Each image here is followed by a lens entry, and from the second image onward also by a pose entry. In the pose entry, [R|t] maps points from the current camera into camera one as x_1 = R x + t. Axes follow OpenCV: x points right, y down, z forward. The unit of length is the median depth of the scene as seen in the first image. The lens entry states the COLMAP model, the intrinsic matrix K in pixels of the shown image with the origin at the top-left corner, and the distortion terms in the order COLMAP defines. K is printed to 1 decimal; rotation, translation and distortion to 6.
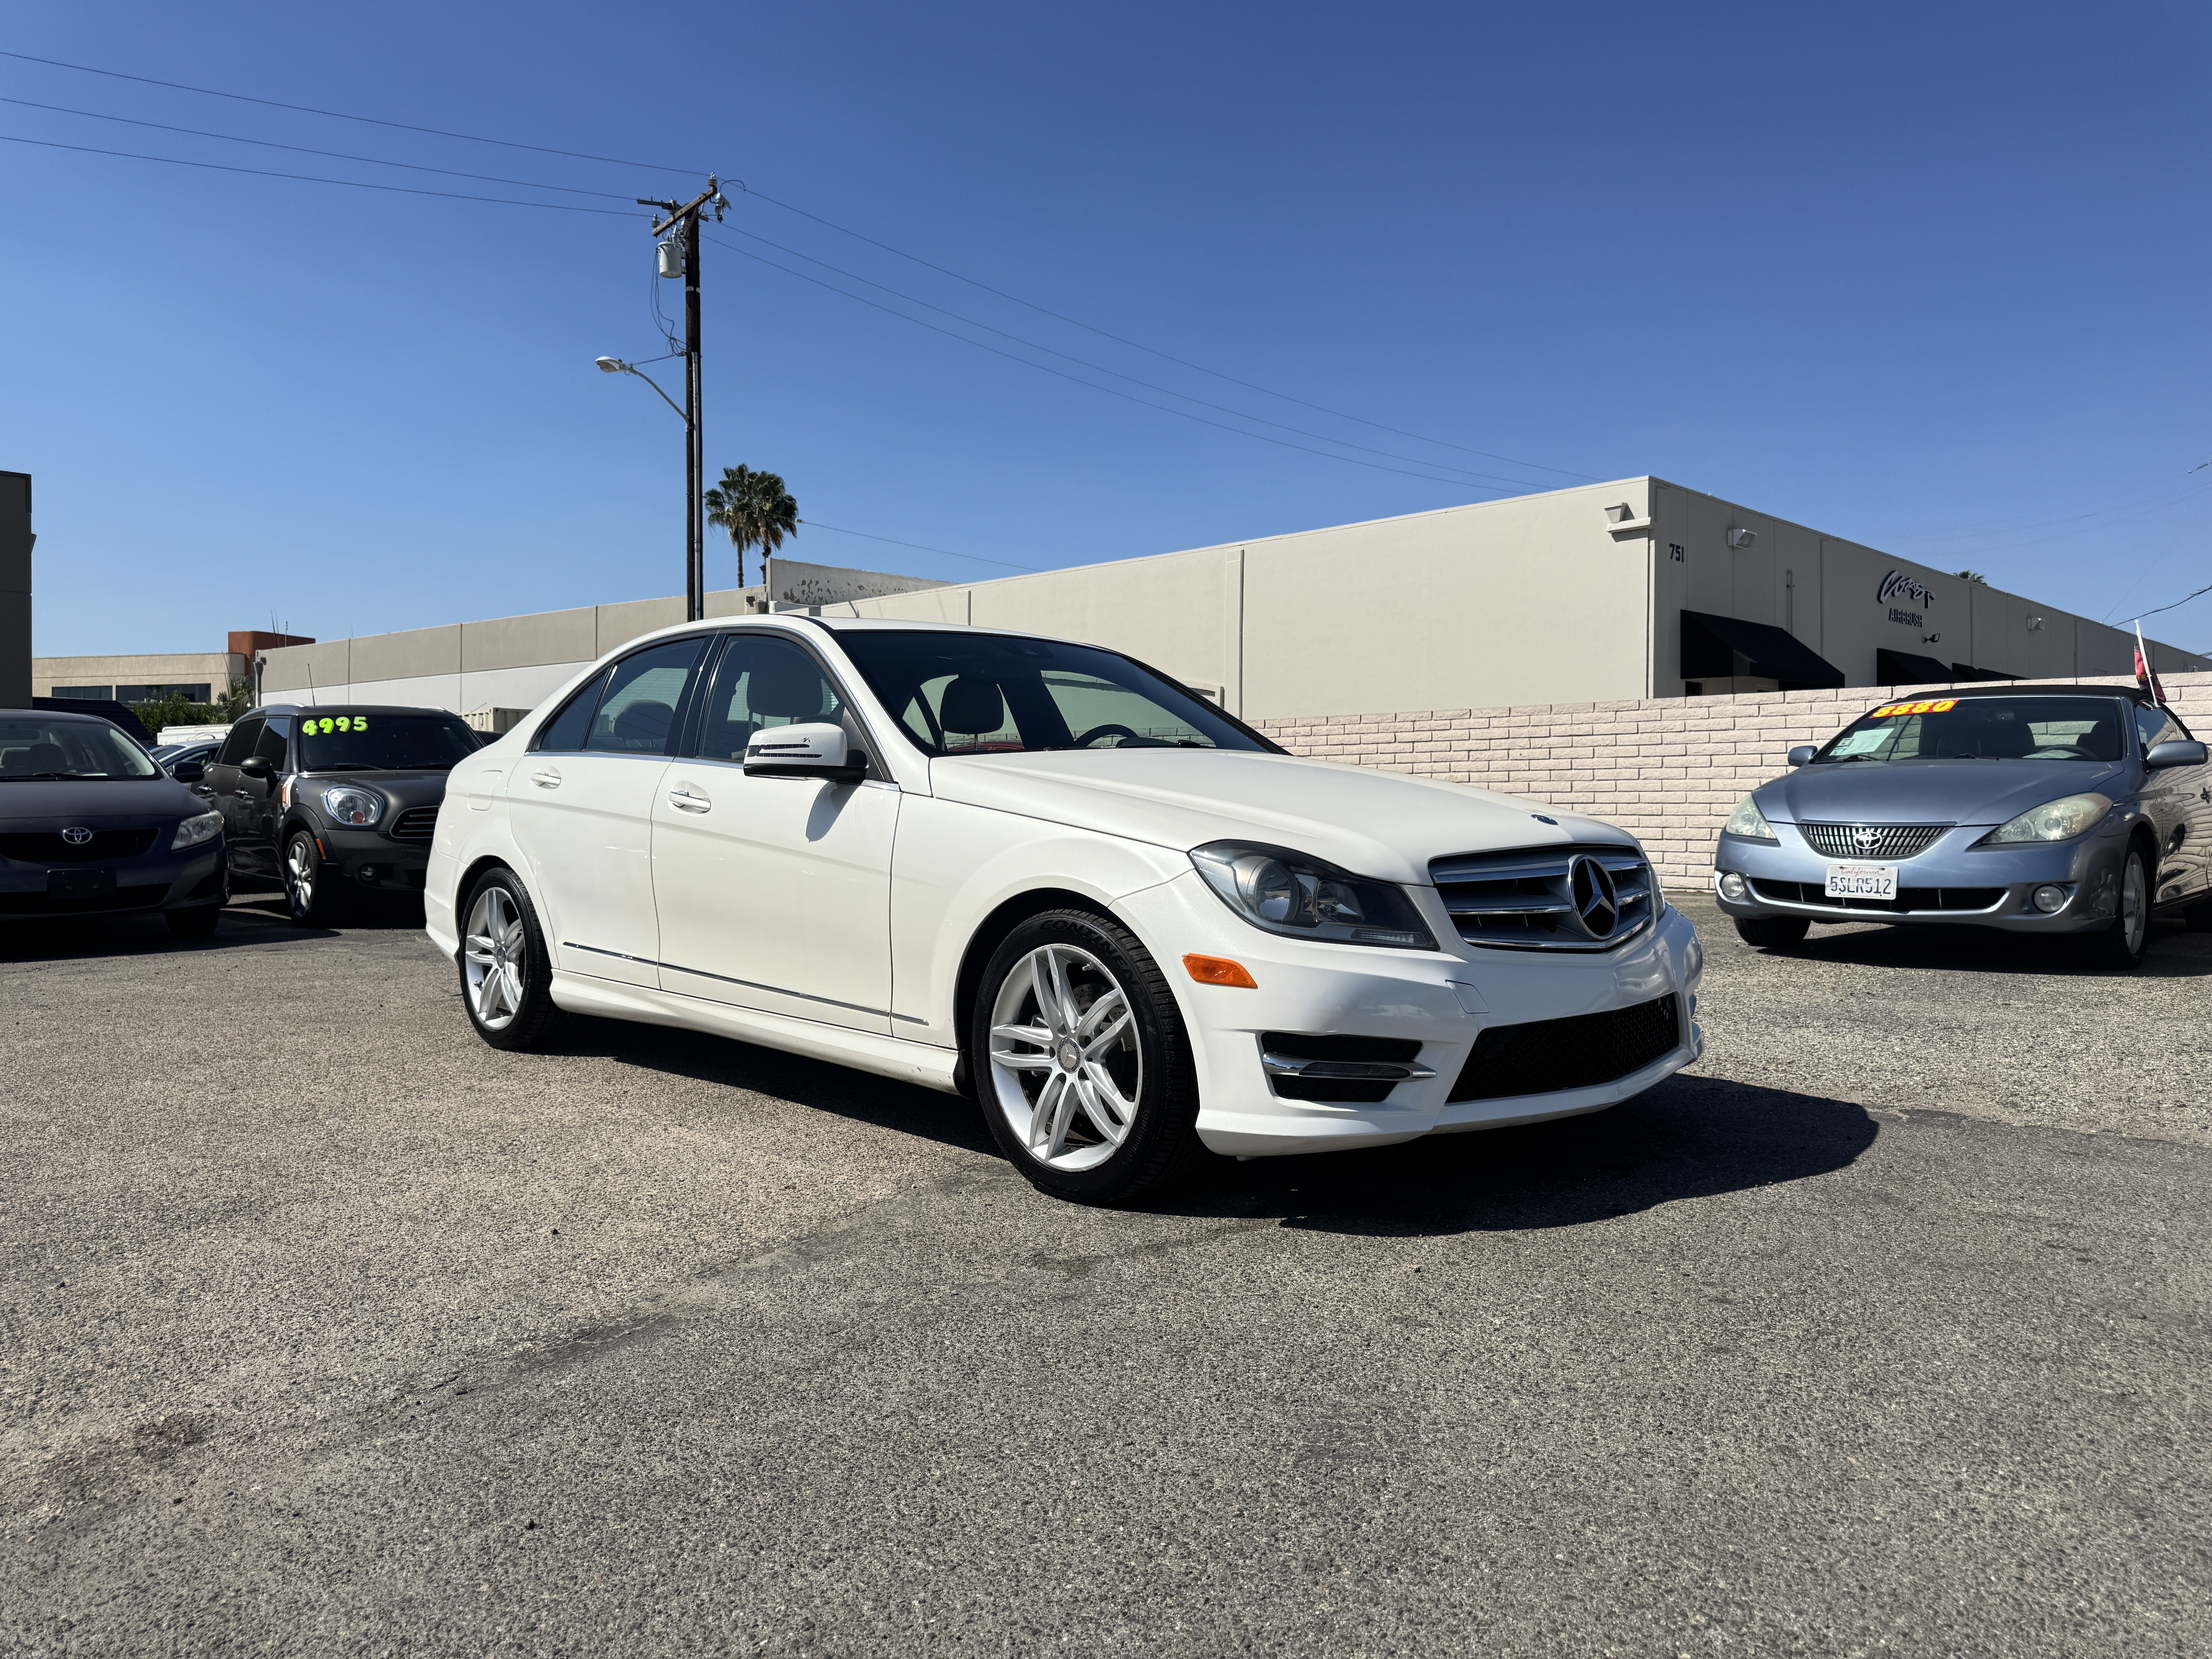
lens RADIAL K [[1536.8, 0, 1111.2], [0, 1536.8, 830.9], [0, 0, 1]] dist [0.060808, -0.069919]
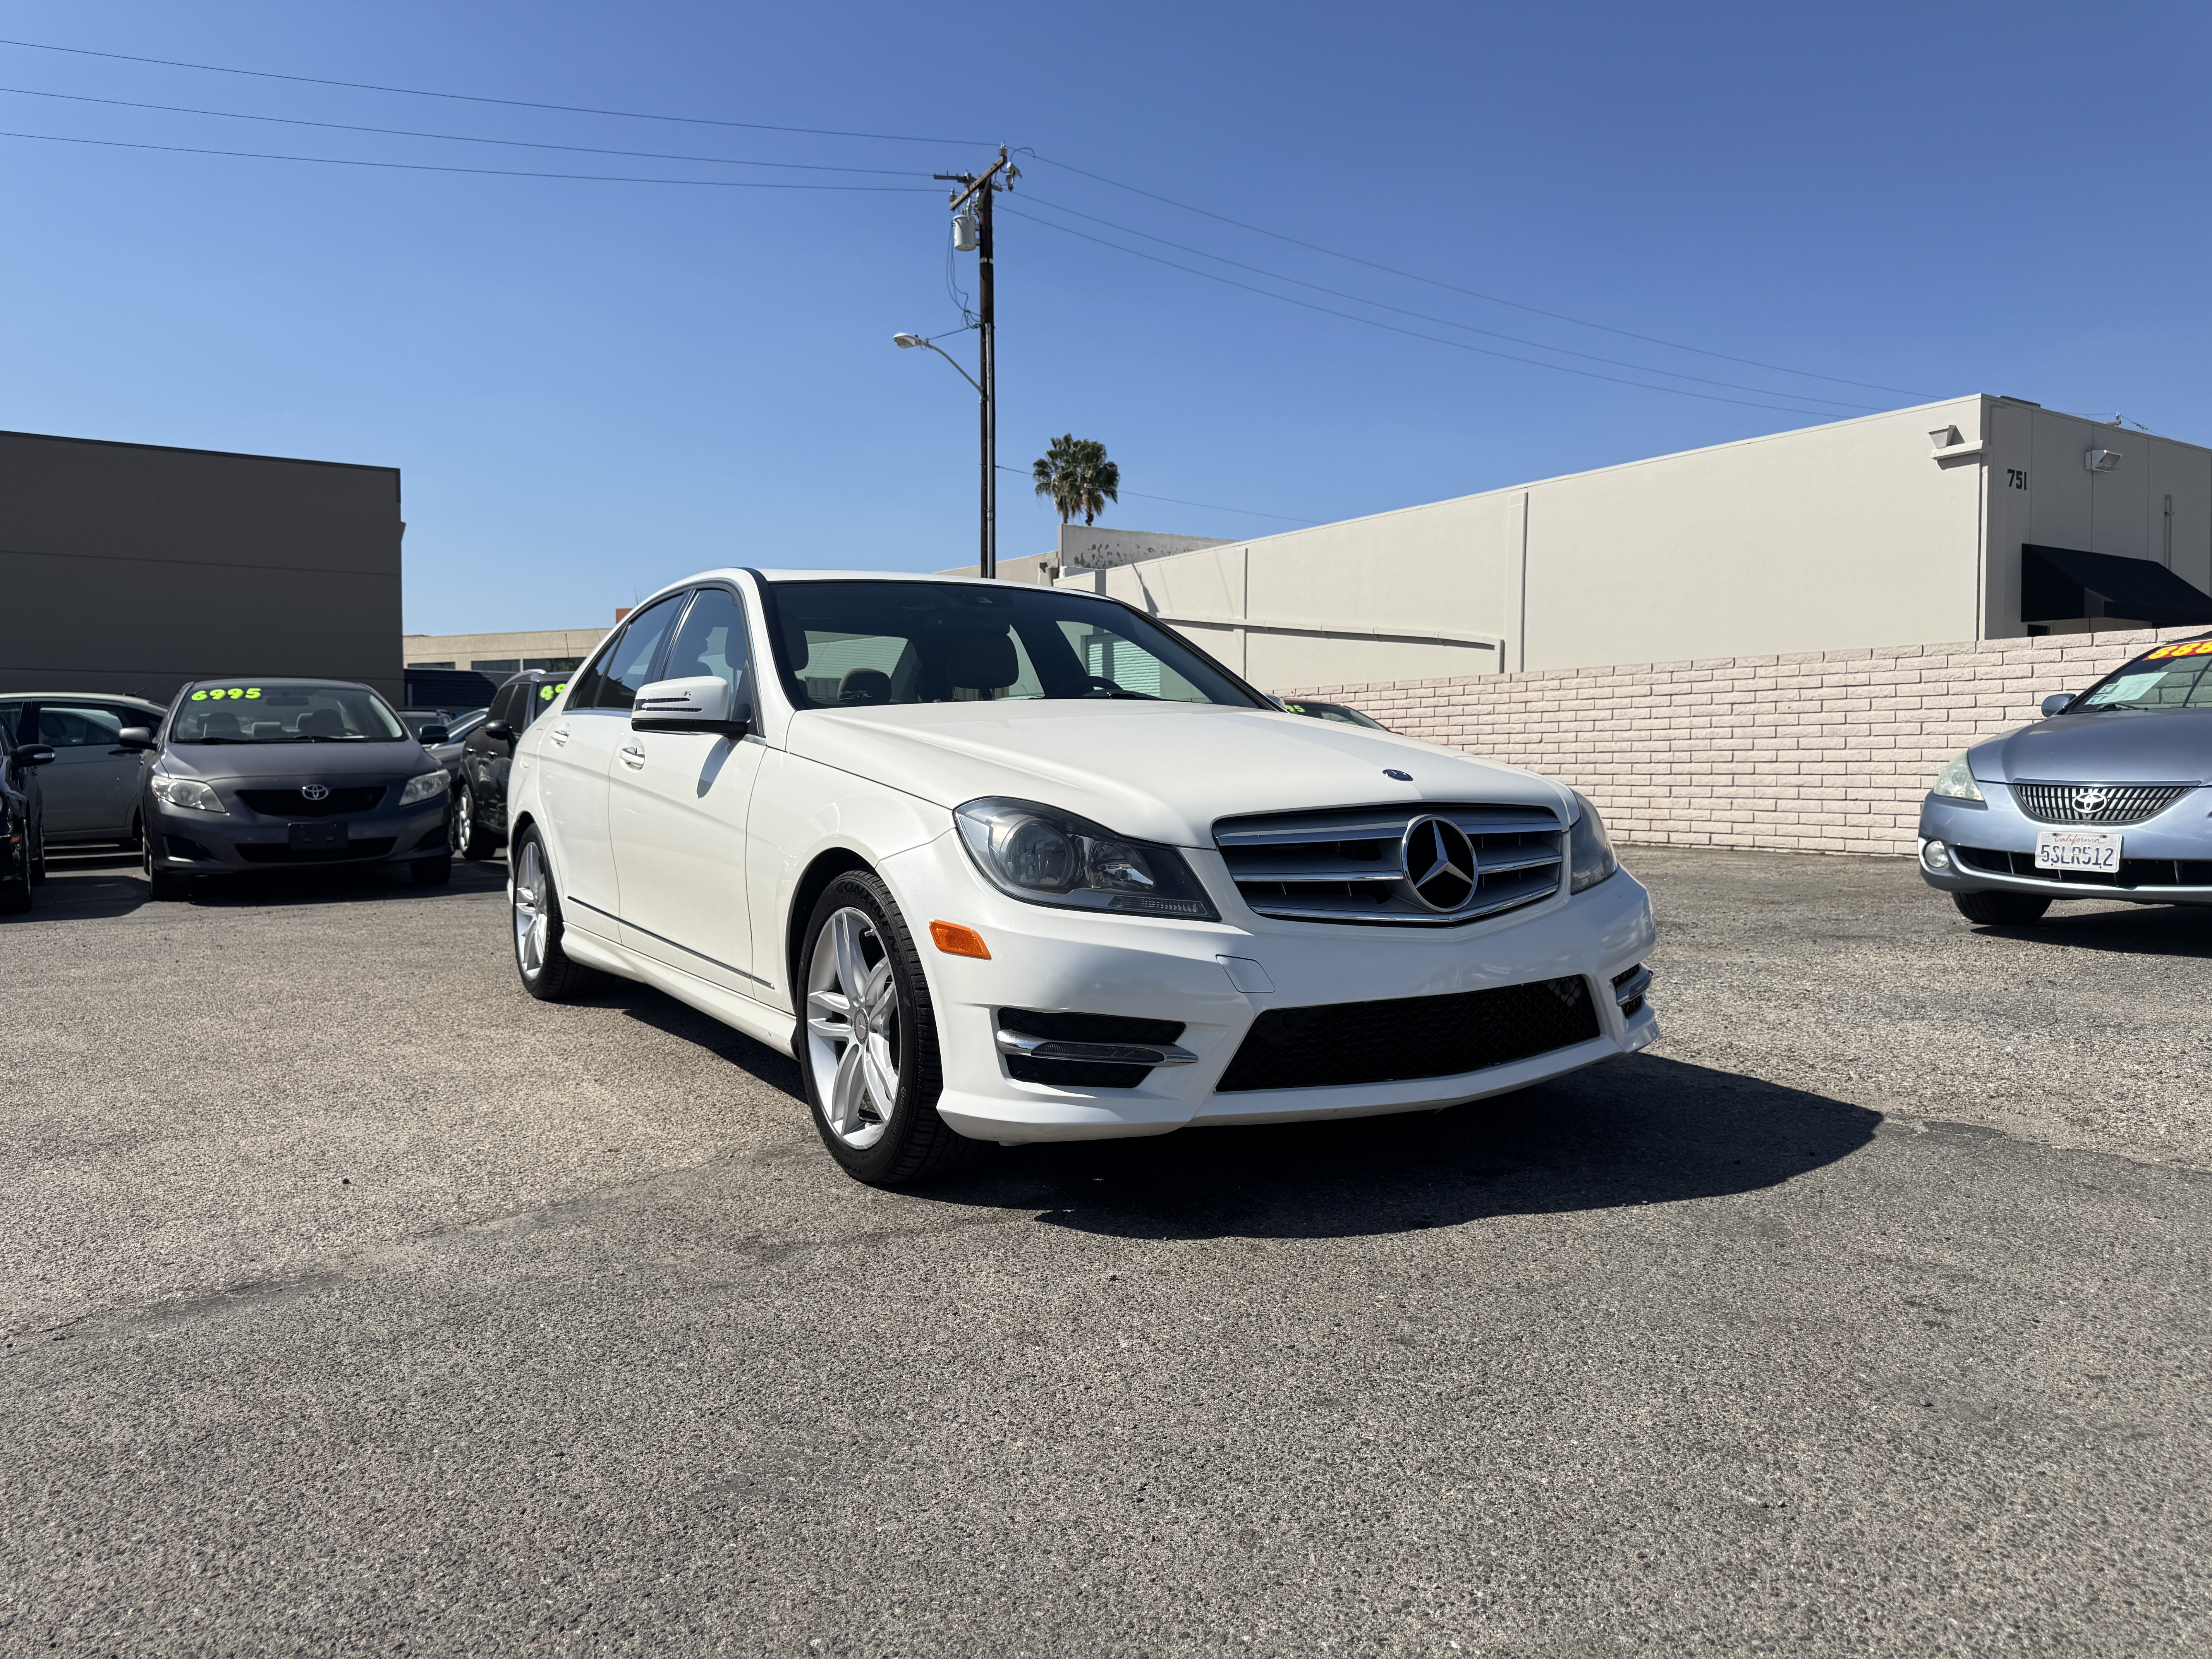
lens RADIAL K [[1529.9, 0, 1109.5], [0, 1529.9, 837.9], [0, 0, 1]] dist [0.107723, -0.195831]
pose [[0.977125, 0.008914, -0.212480, 0.204710], [-0.002590, 0.999546, 0.030019, 0.001727], [0.212651, -0.028782, 0.976704, 0.074681]]
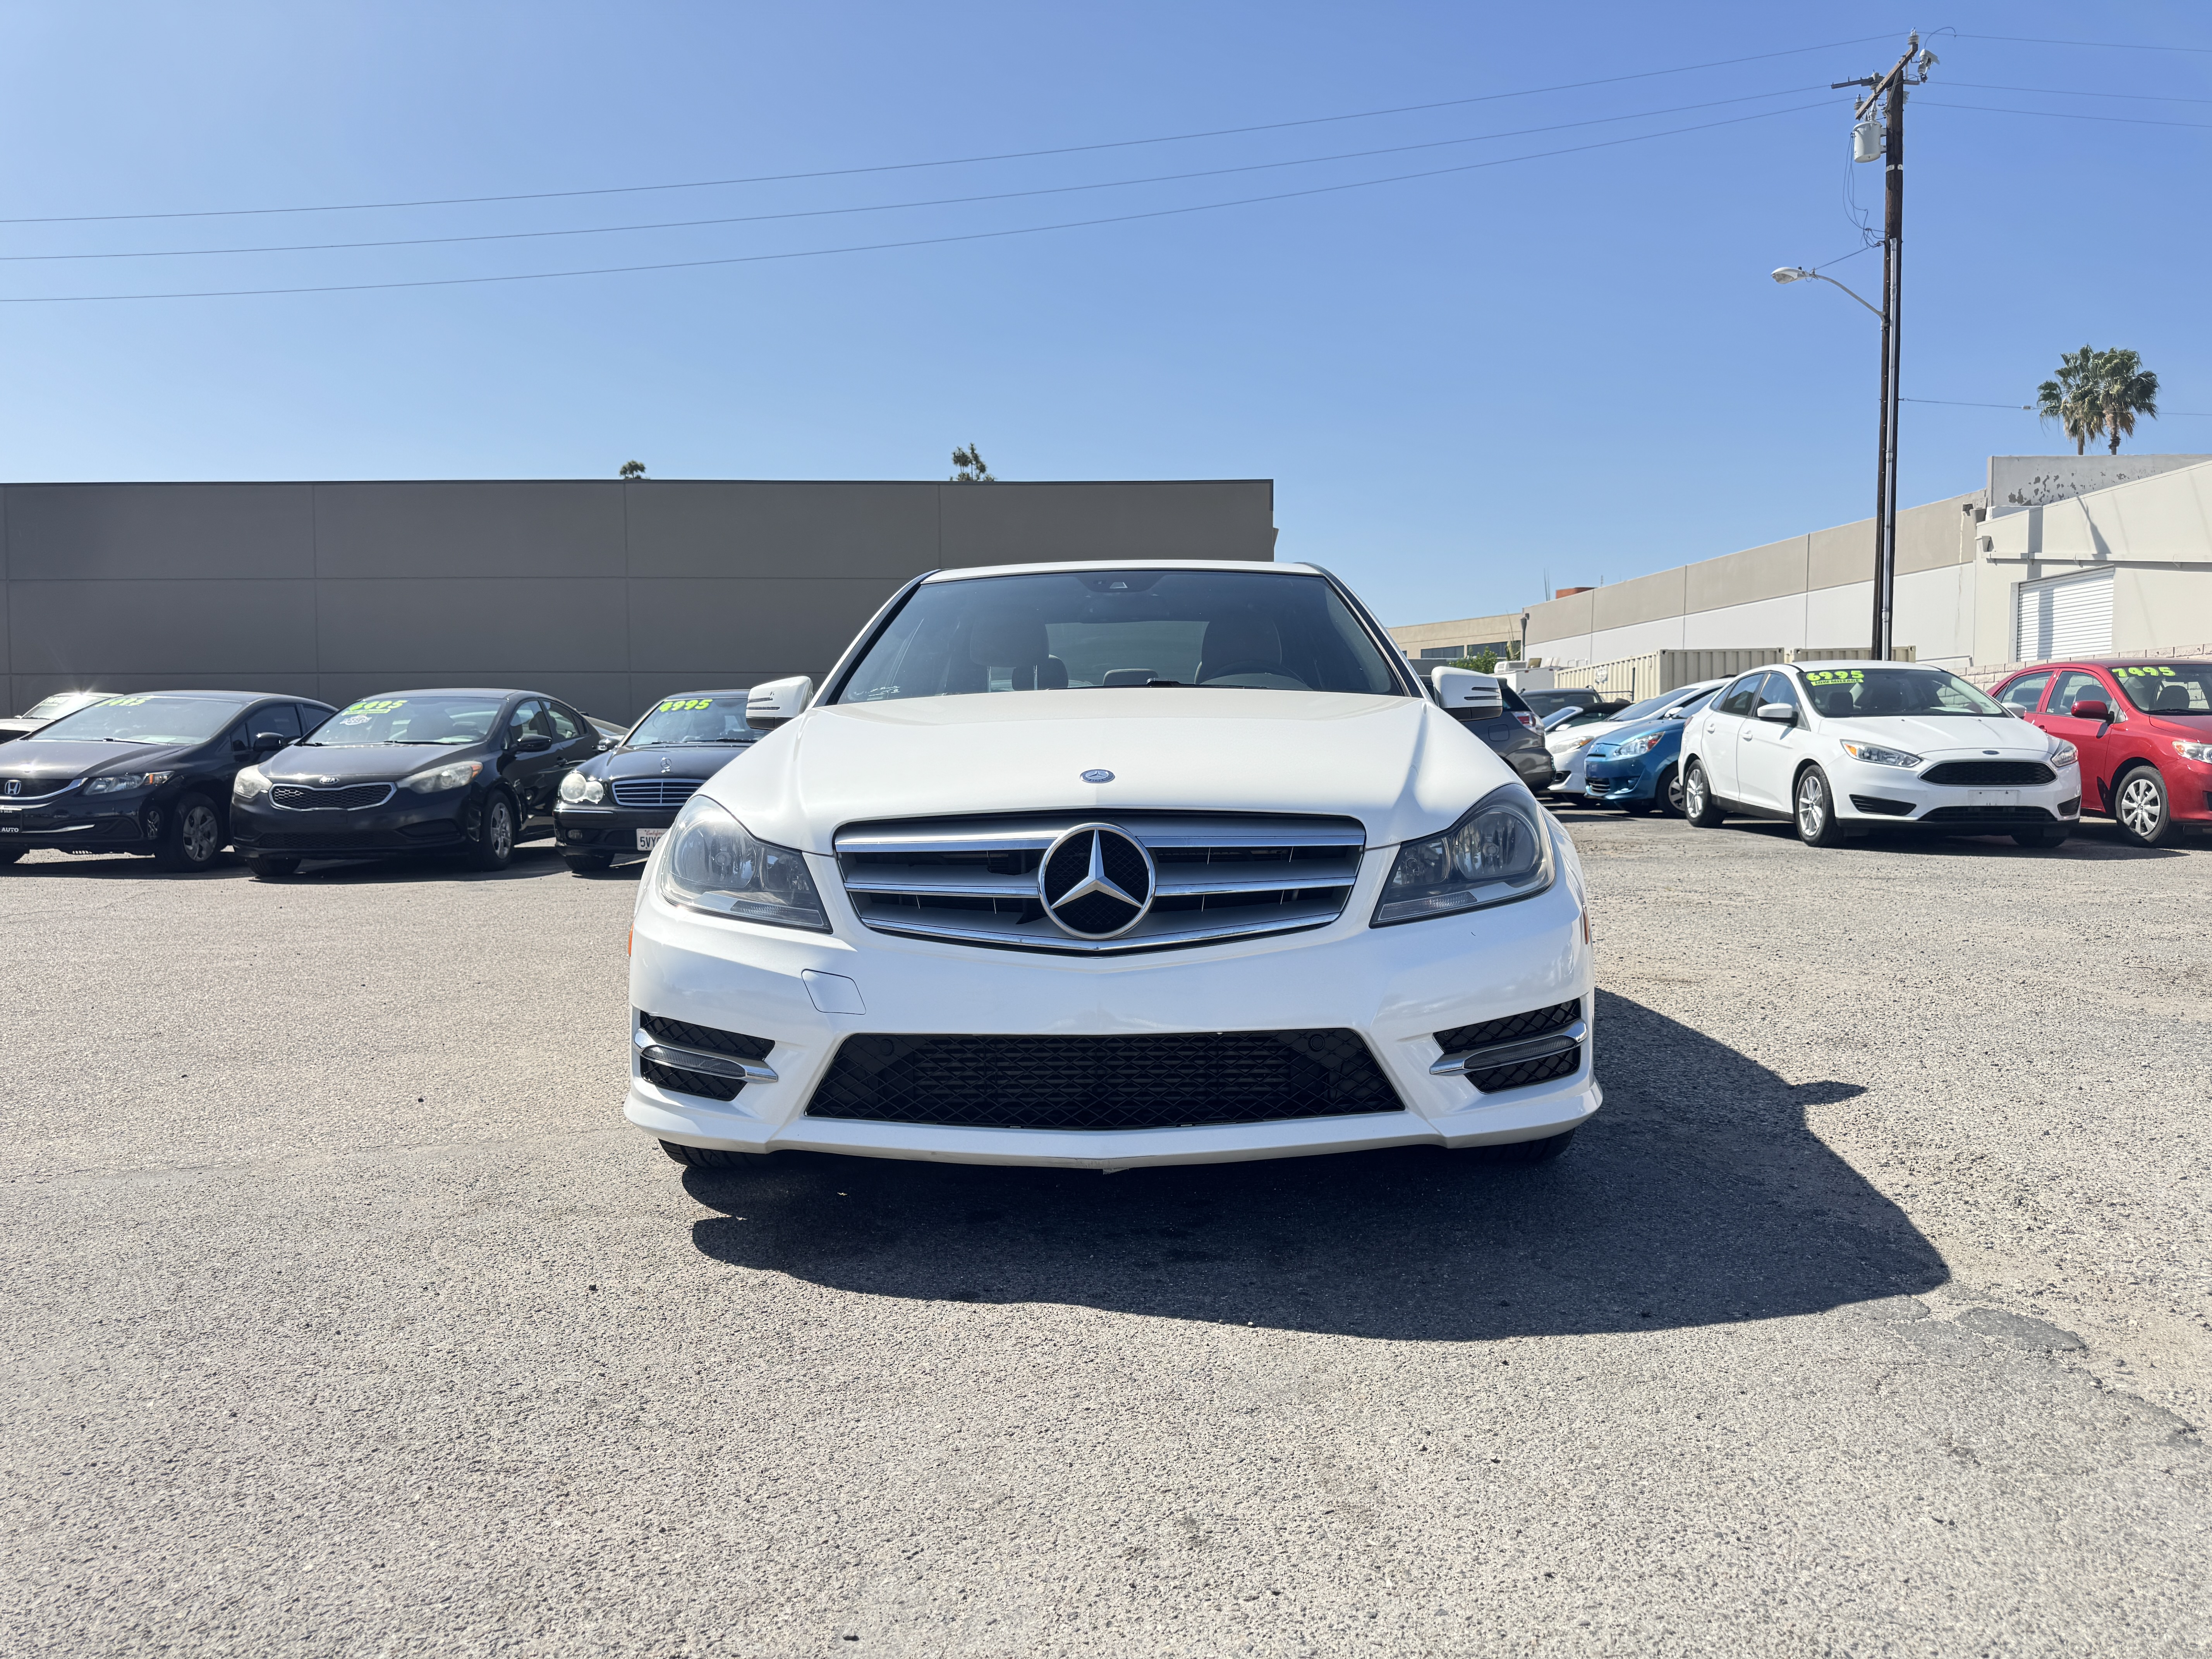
lens RADIAL K [[1536.8, 0, 1111.2], [0, 1536.8, 830.9], [0, 0, 1]] dist [0.060808, -0.069919]
pose [[0.700383, 0.033527, -0.712979, 0.547409], [-0.005820, 0.999131, 0.041266, -0.007572], [0.713743, -0.024752, 0.699970, 0.321780]]
